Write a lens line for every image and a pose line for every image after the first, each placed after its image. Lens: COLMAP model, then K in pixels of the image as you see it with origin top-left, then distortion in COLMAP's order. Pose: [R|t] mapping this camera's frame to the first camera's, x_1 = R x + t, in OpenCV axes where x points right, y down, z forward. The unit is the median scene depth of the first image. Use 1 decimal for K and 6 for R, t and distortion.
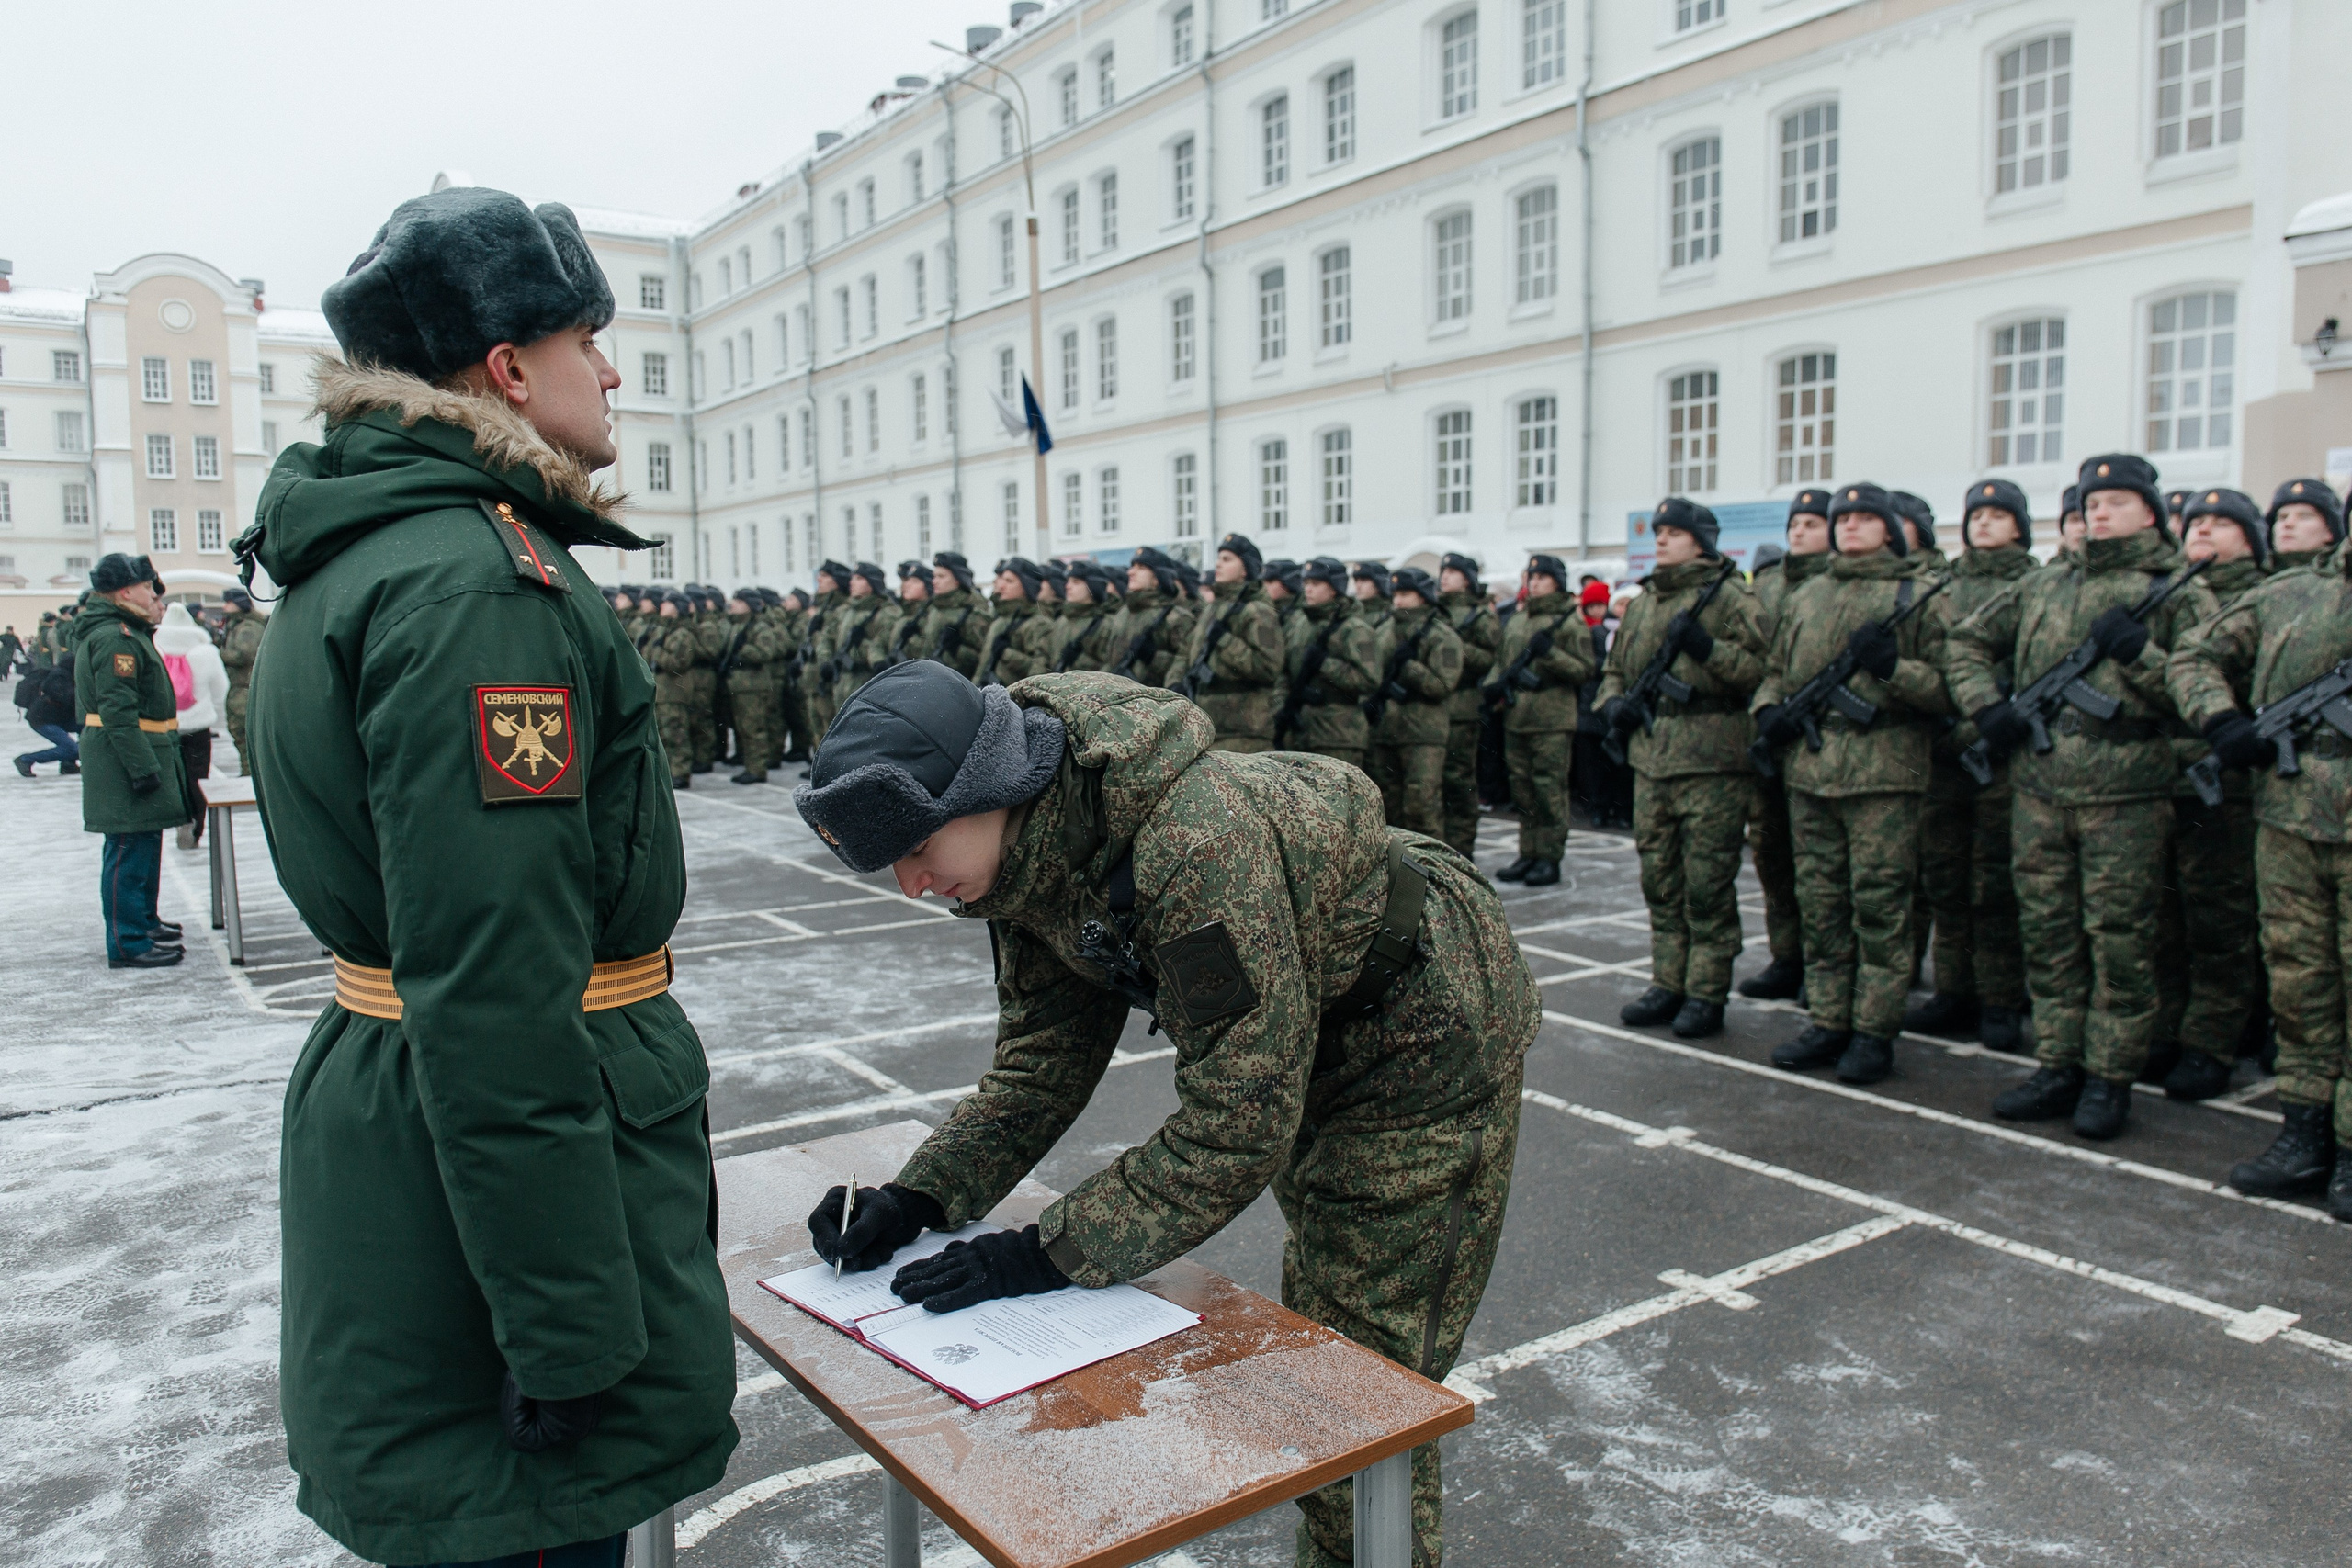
lens RADIAL K [[1693.0, 0, 1165.8], [0, 1693.0, 791.0], [0, 0, 1]] dist [-0.002517, -0.030637]
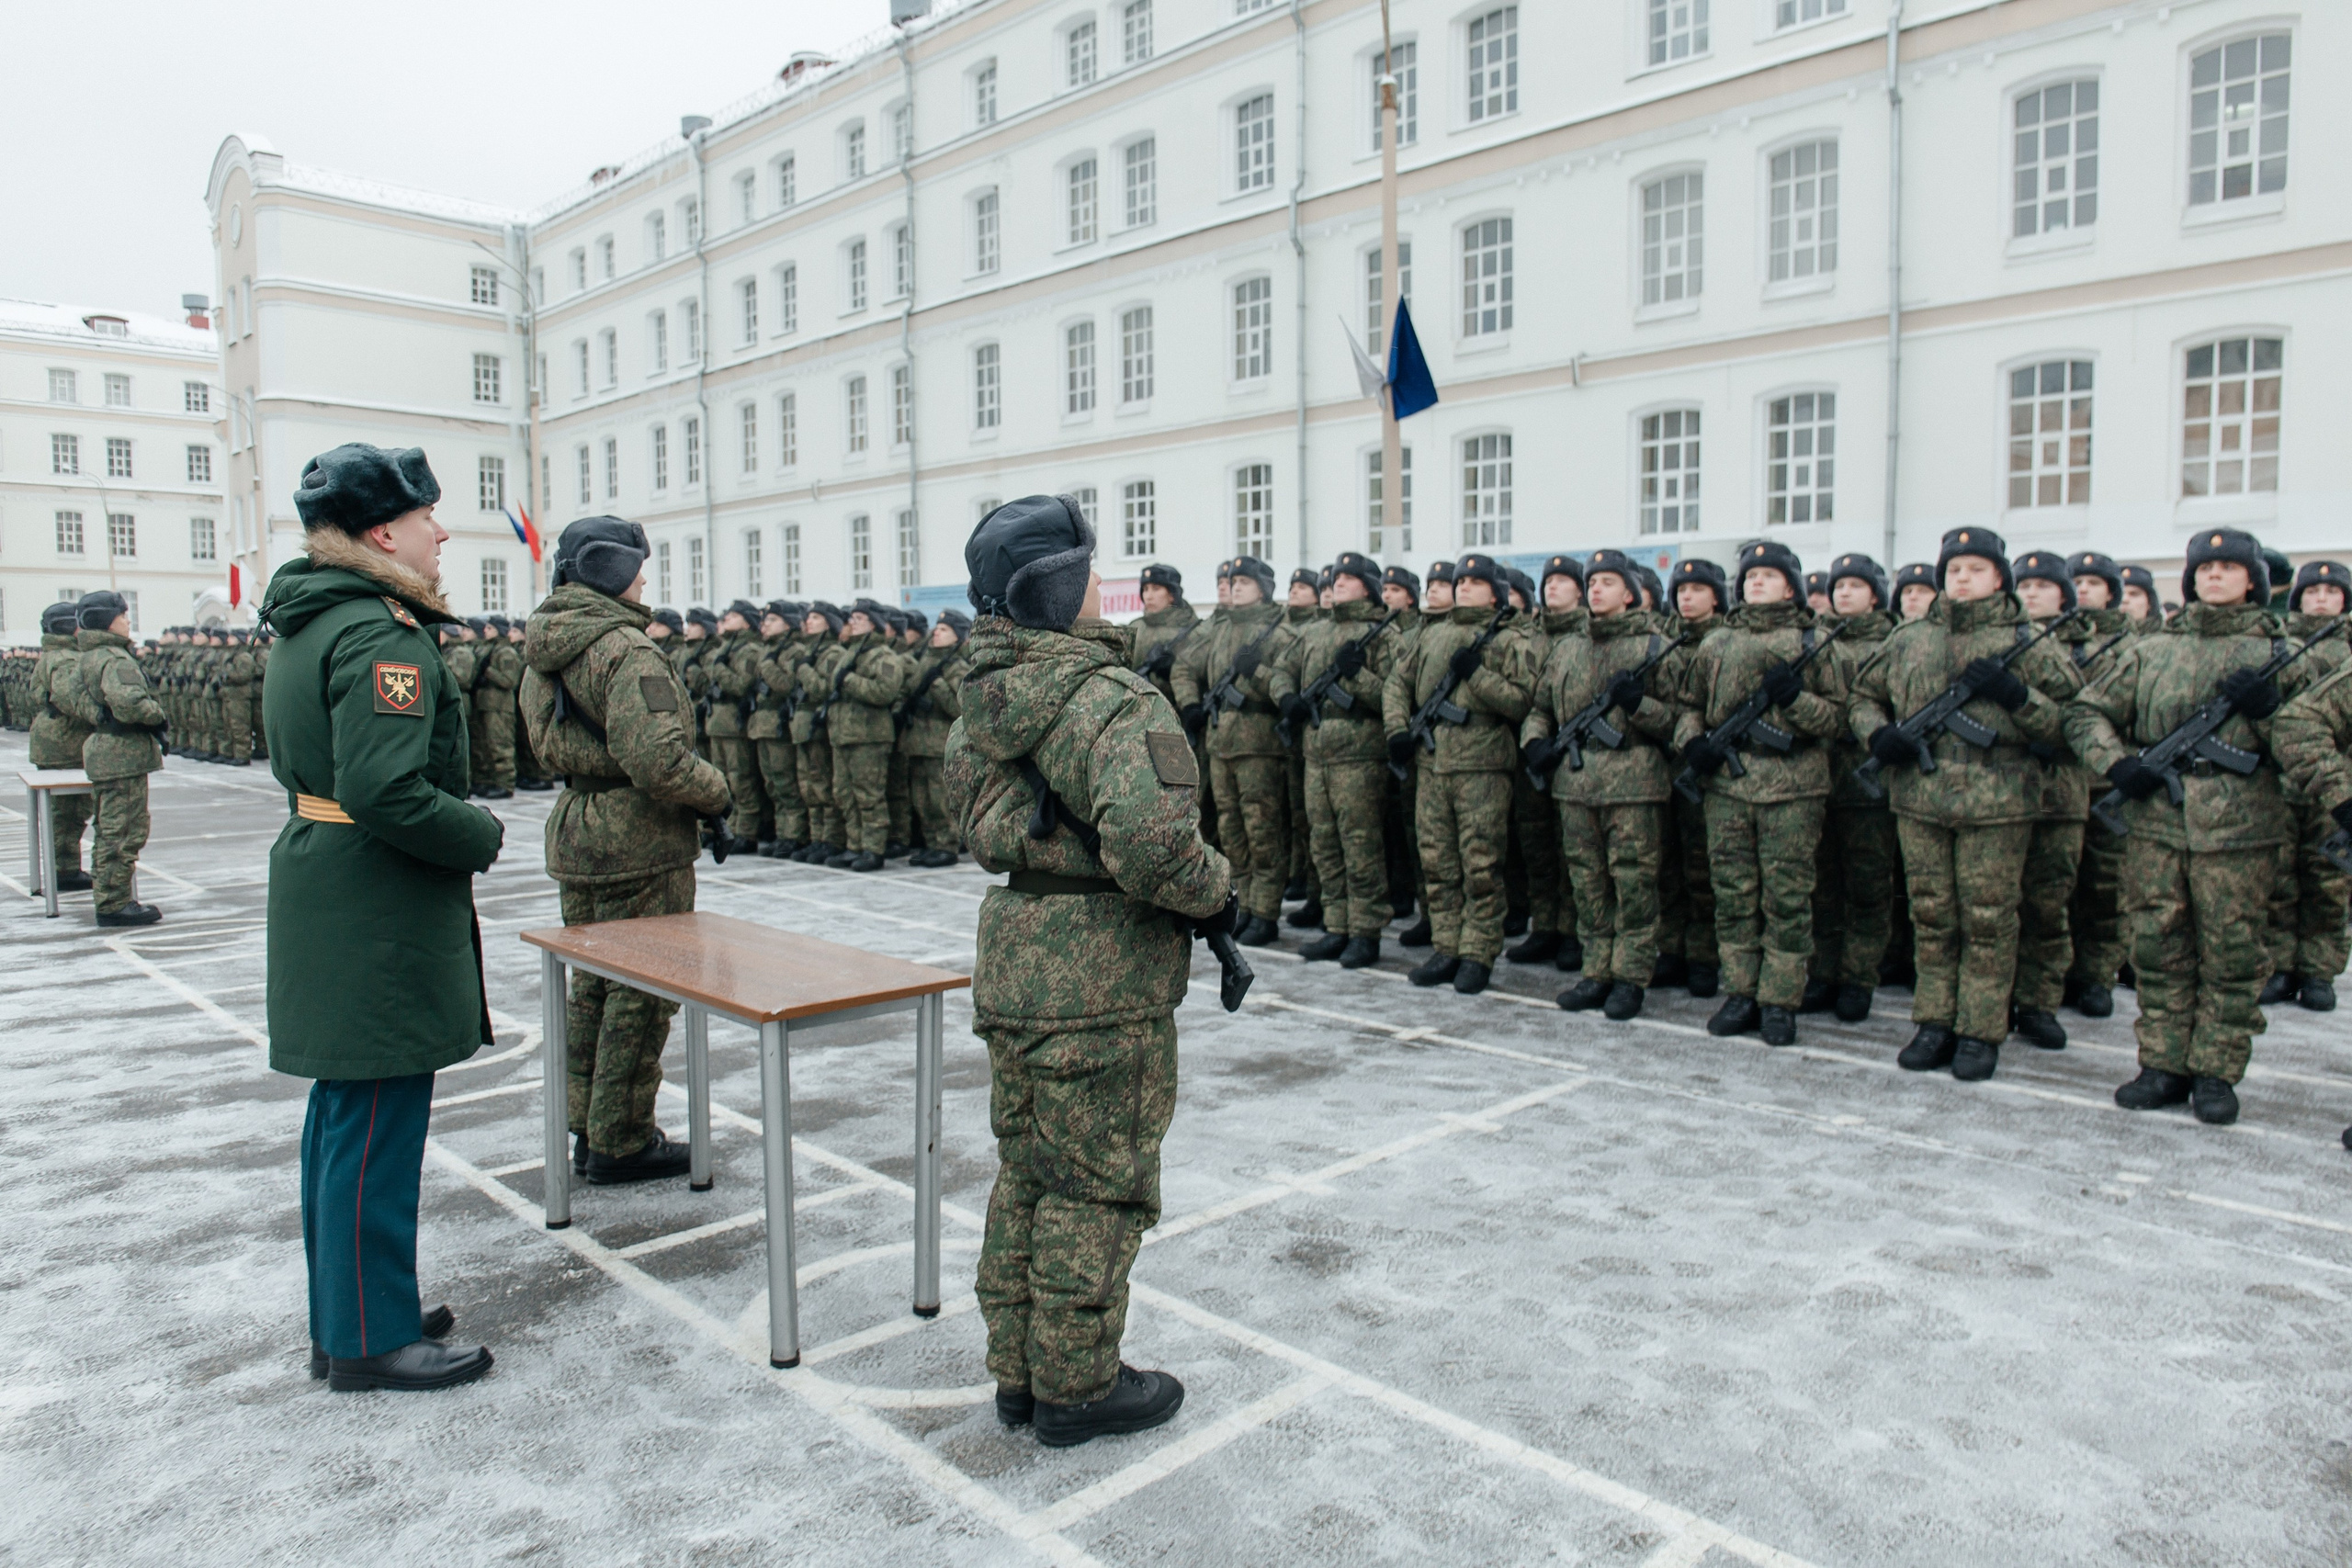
lens RADIAL K [[1539.5, 0, 1266.3], [0, 1539.5, 771.5], [0, 0, 1]] dist [-0.001737, -0.032740]
pose [[0.974288, -0.011364, 0.225018, -0.204348], [0.018031, 0.999456, -0.027598, -0.029892], [-0.224582, 0.030945, 0.973964, 0.320589]]
